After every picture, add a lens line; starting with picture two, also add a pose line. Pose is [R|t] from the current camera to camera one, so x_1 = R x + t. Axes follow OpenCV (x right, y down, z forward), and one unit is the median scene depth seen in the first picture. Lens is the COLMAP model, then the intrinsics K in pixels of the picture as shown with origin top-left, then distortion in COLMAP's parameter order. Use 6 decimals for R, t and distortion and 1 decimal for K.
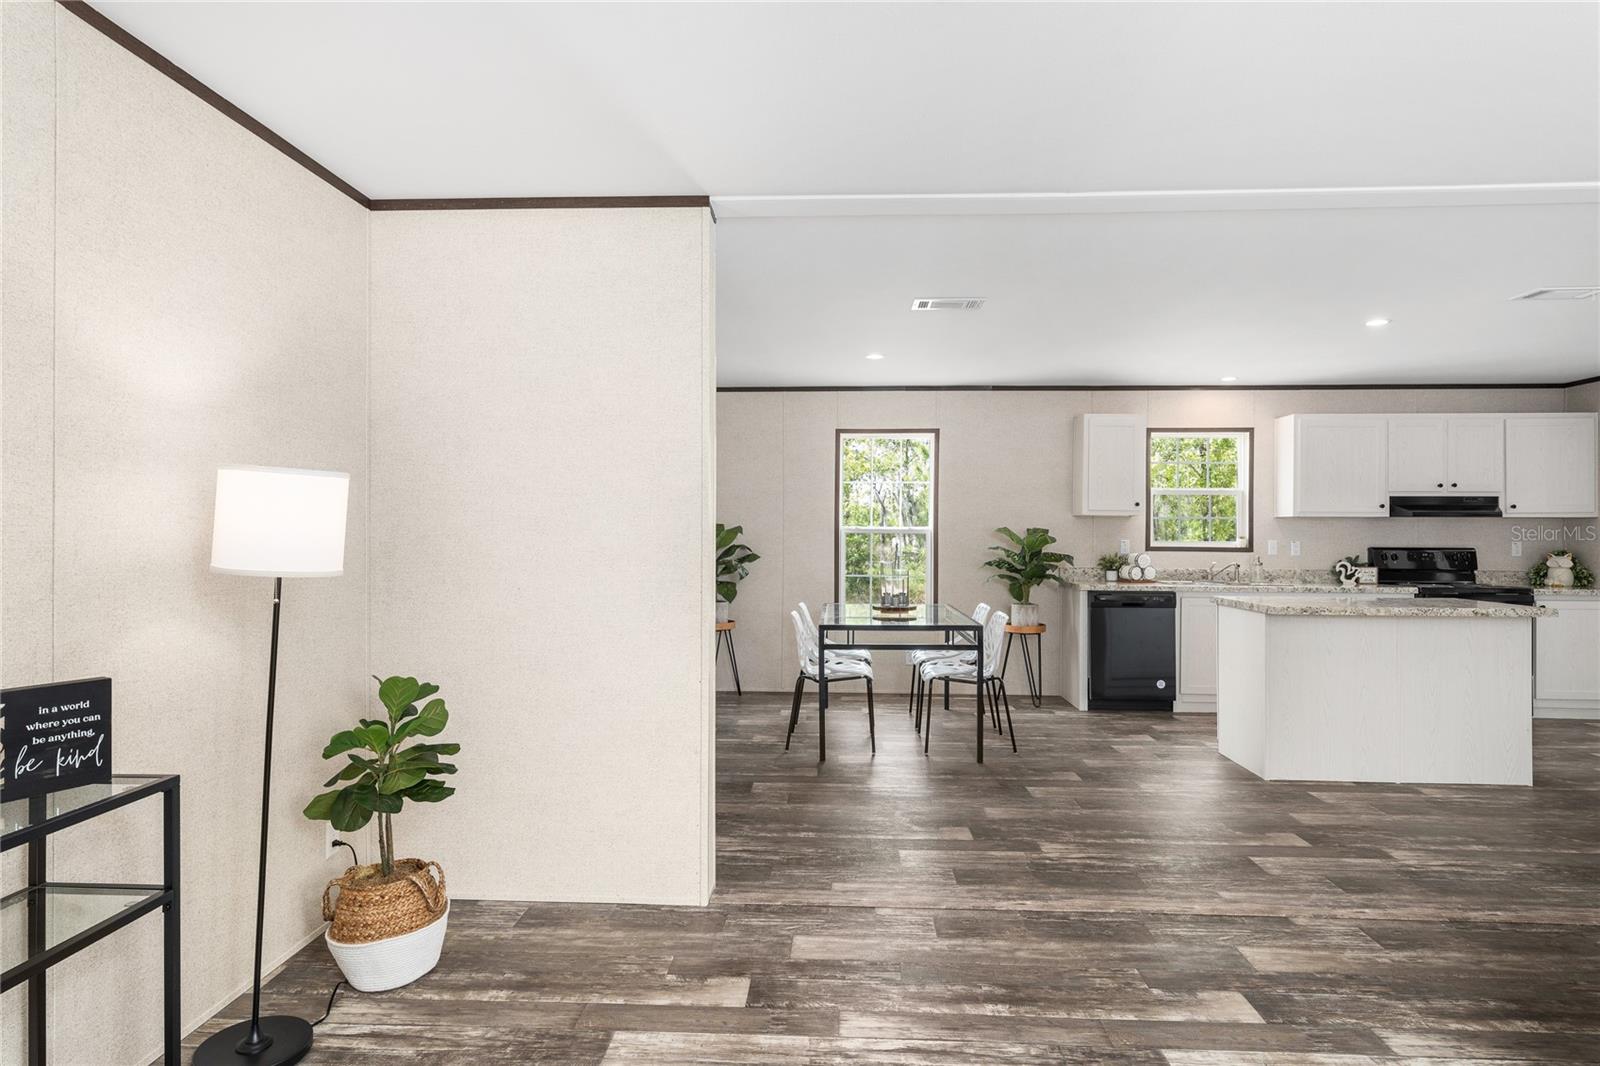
lens RADIAL K [[876.8, 0, 767.3], [0, 876.8, 558.6], [0, 0, 1]] dist [-0.021073, 0.003696]
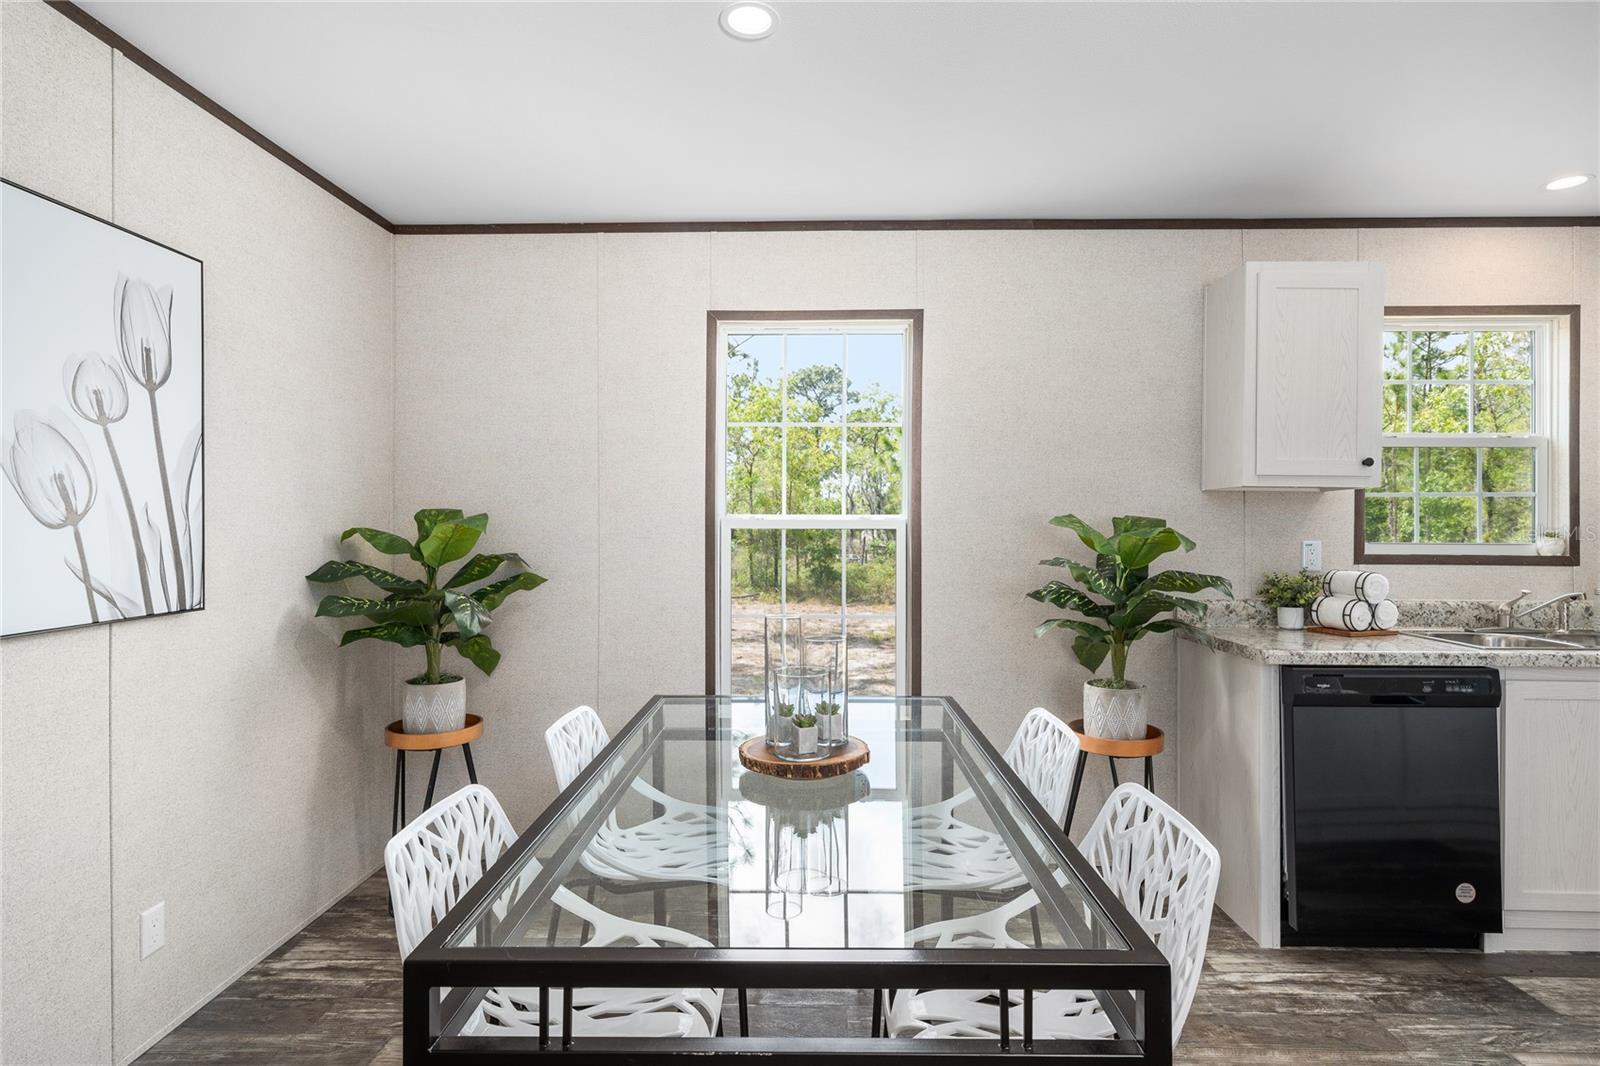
lens RADIAL K [[783.7, 0, 790.5], [0, 783.7, 535.1], [0, 0, 1]] dist [-0.004859, -0.000306]
pose [[0.999006, -0.003937, 0.044409, 0.107267], [0.004637, 0.999866, -0.015668, -0.019538], [-0.044342, 0.015859, 0.998891, 0.593649]]
